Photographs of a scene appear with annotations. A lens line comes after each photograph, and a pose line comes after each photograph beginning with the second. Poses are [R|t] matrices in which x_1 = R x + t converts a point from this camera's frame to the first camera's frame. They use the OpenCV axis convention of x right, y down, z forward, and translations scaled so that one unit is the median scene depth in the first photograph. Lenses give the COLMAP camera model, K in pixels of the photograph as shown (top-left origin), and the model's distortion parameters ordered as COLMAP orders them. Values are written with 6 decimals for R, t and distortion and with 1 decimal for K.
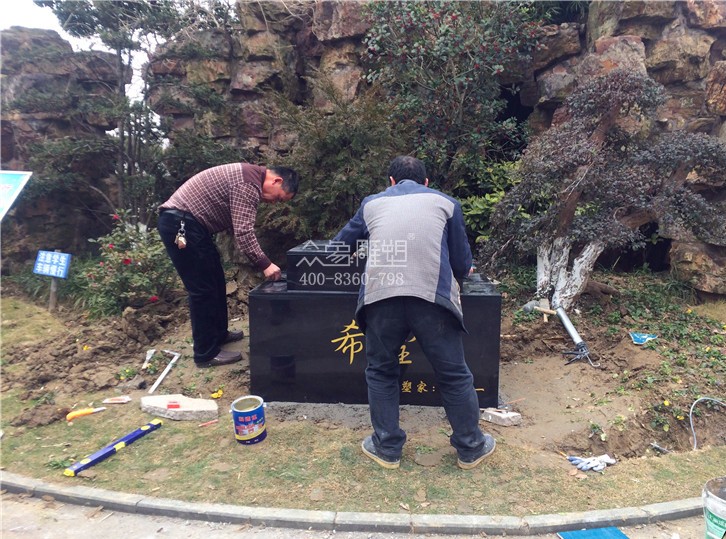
lens RADIAL K [[645.4, 0, 364.6], [0, 645.4, 290.7], [0, 0, 1]] dist [0.099809, -0.121547]
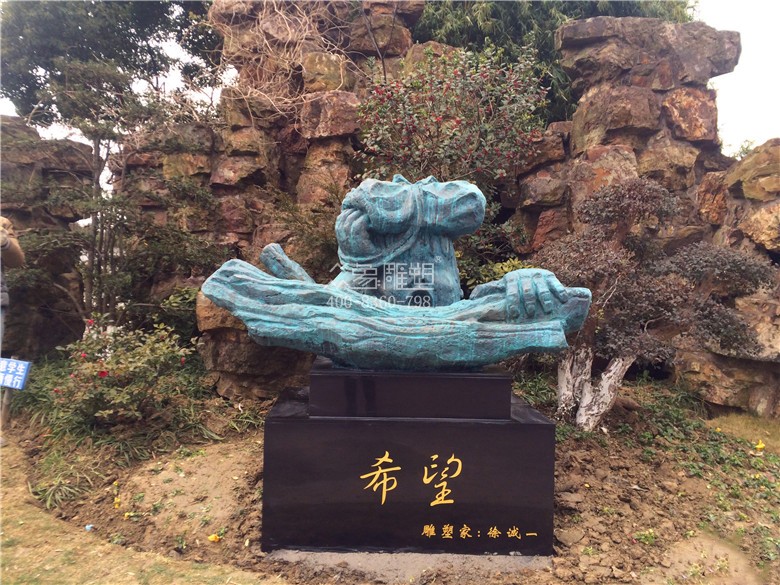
lens RADIAL K [[649.1, 0, 365.8], [0, 649.1, 292.6], [0, 0, 1]] dist [0.084822, -0.105255]
pose [[0.995971, 0.013883, 0.088591, -0.070972], [-0.002065, 0.991232, -0.132120, -0.028204], [-0.089648, 0.131404, 0.987267, 0.066263]]
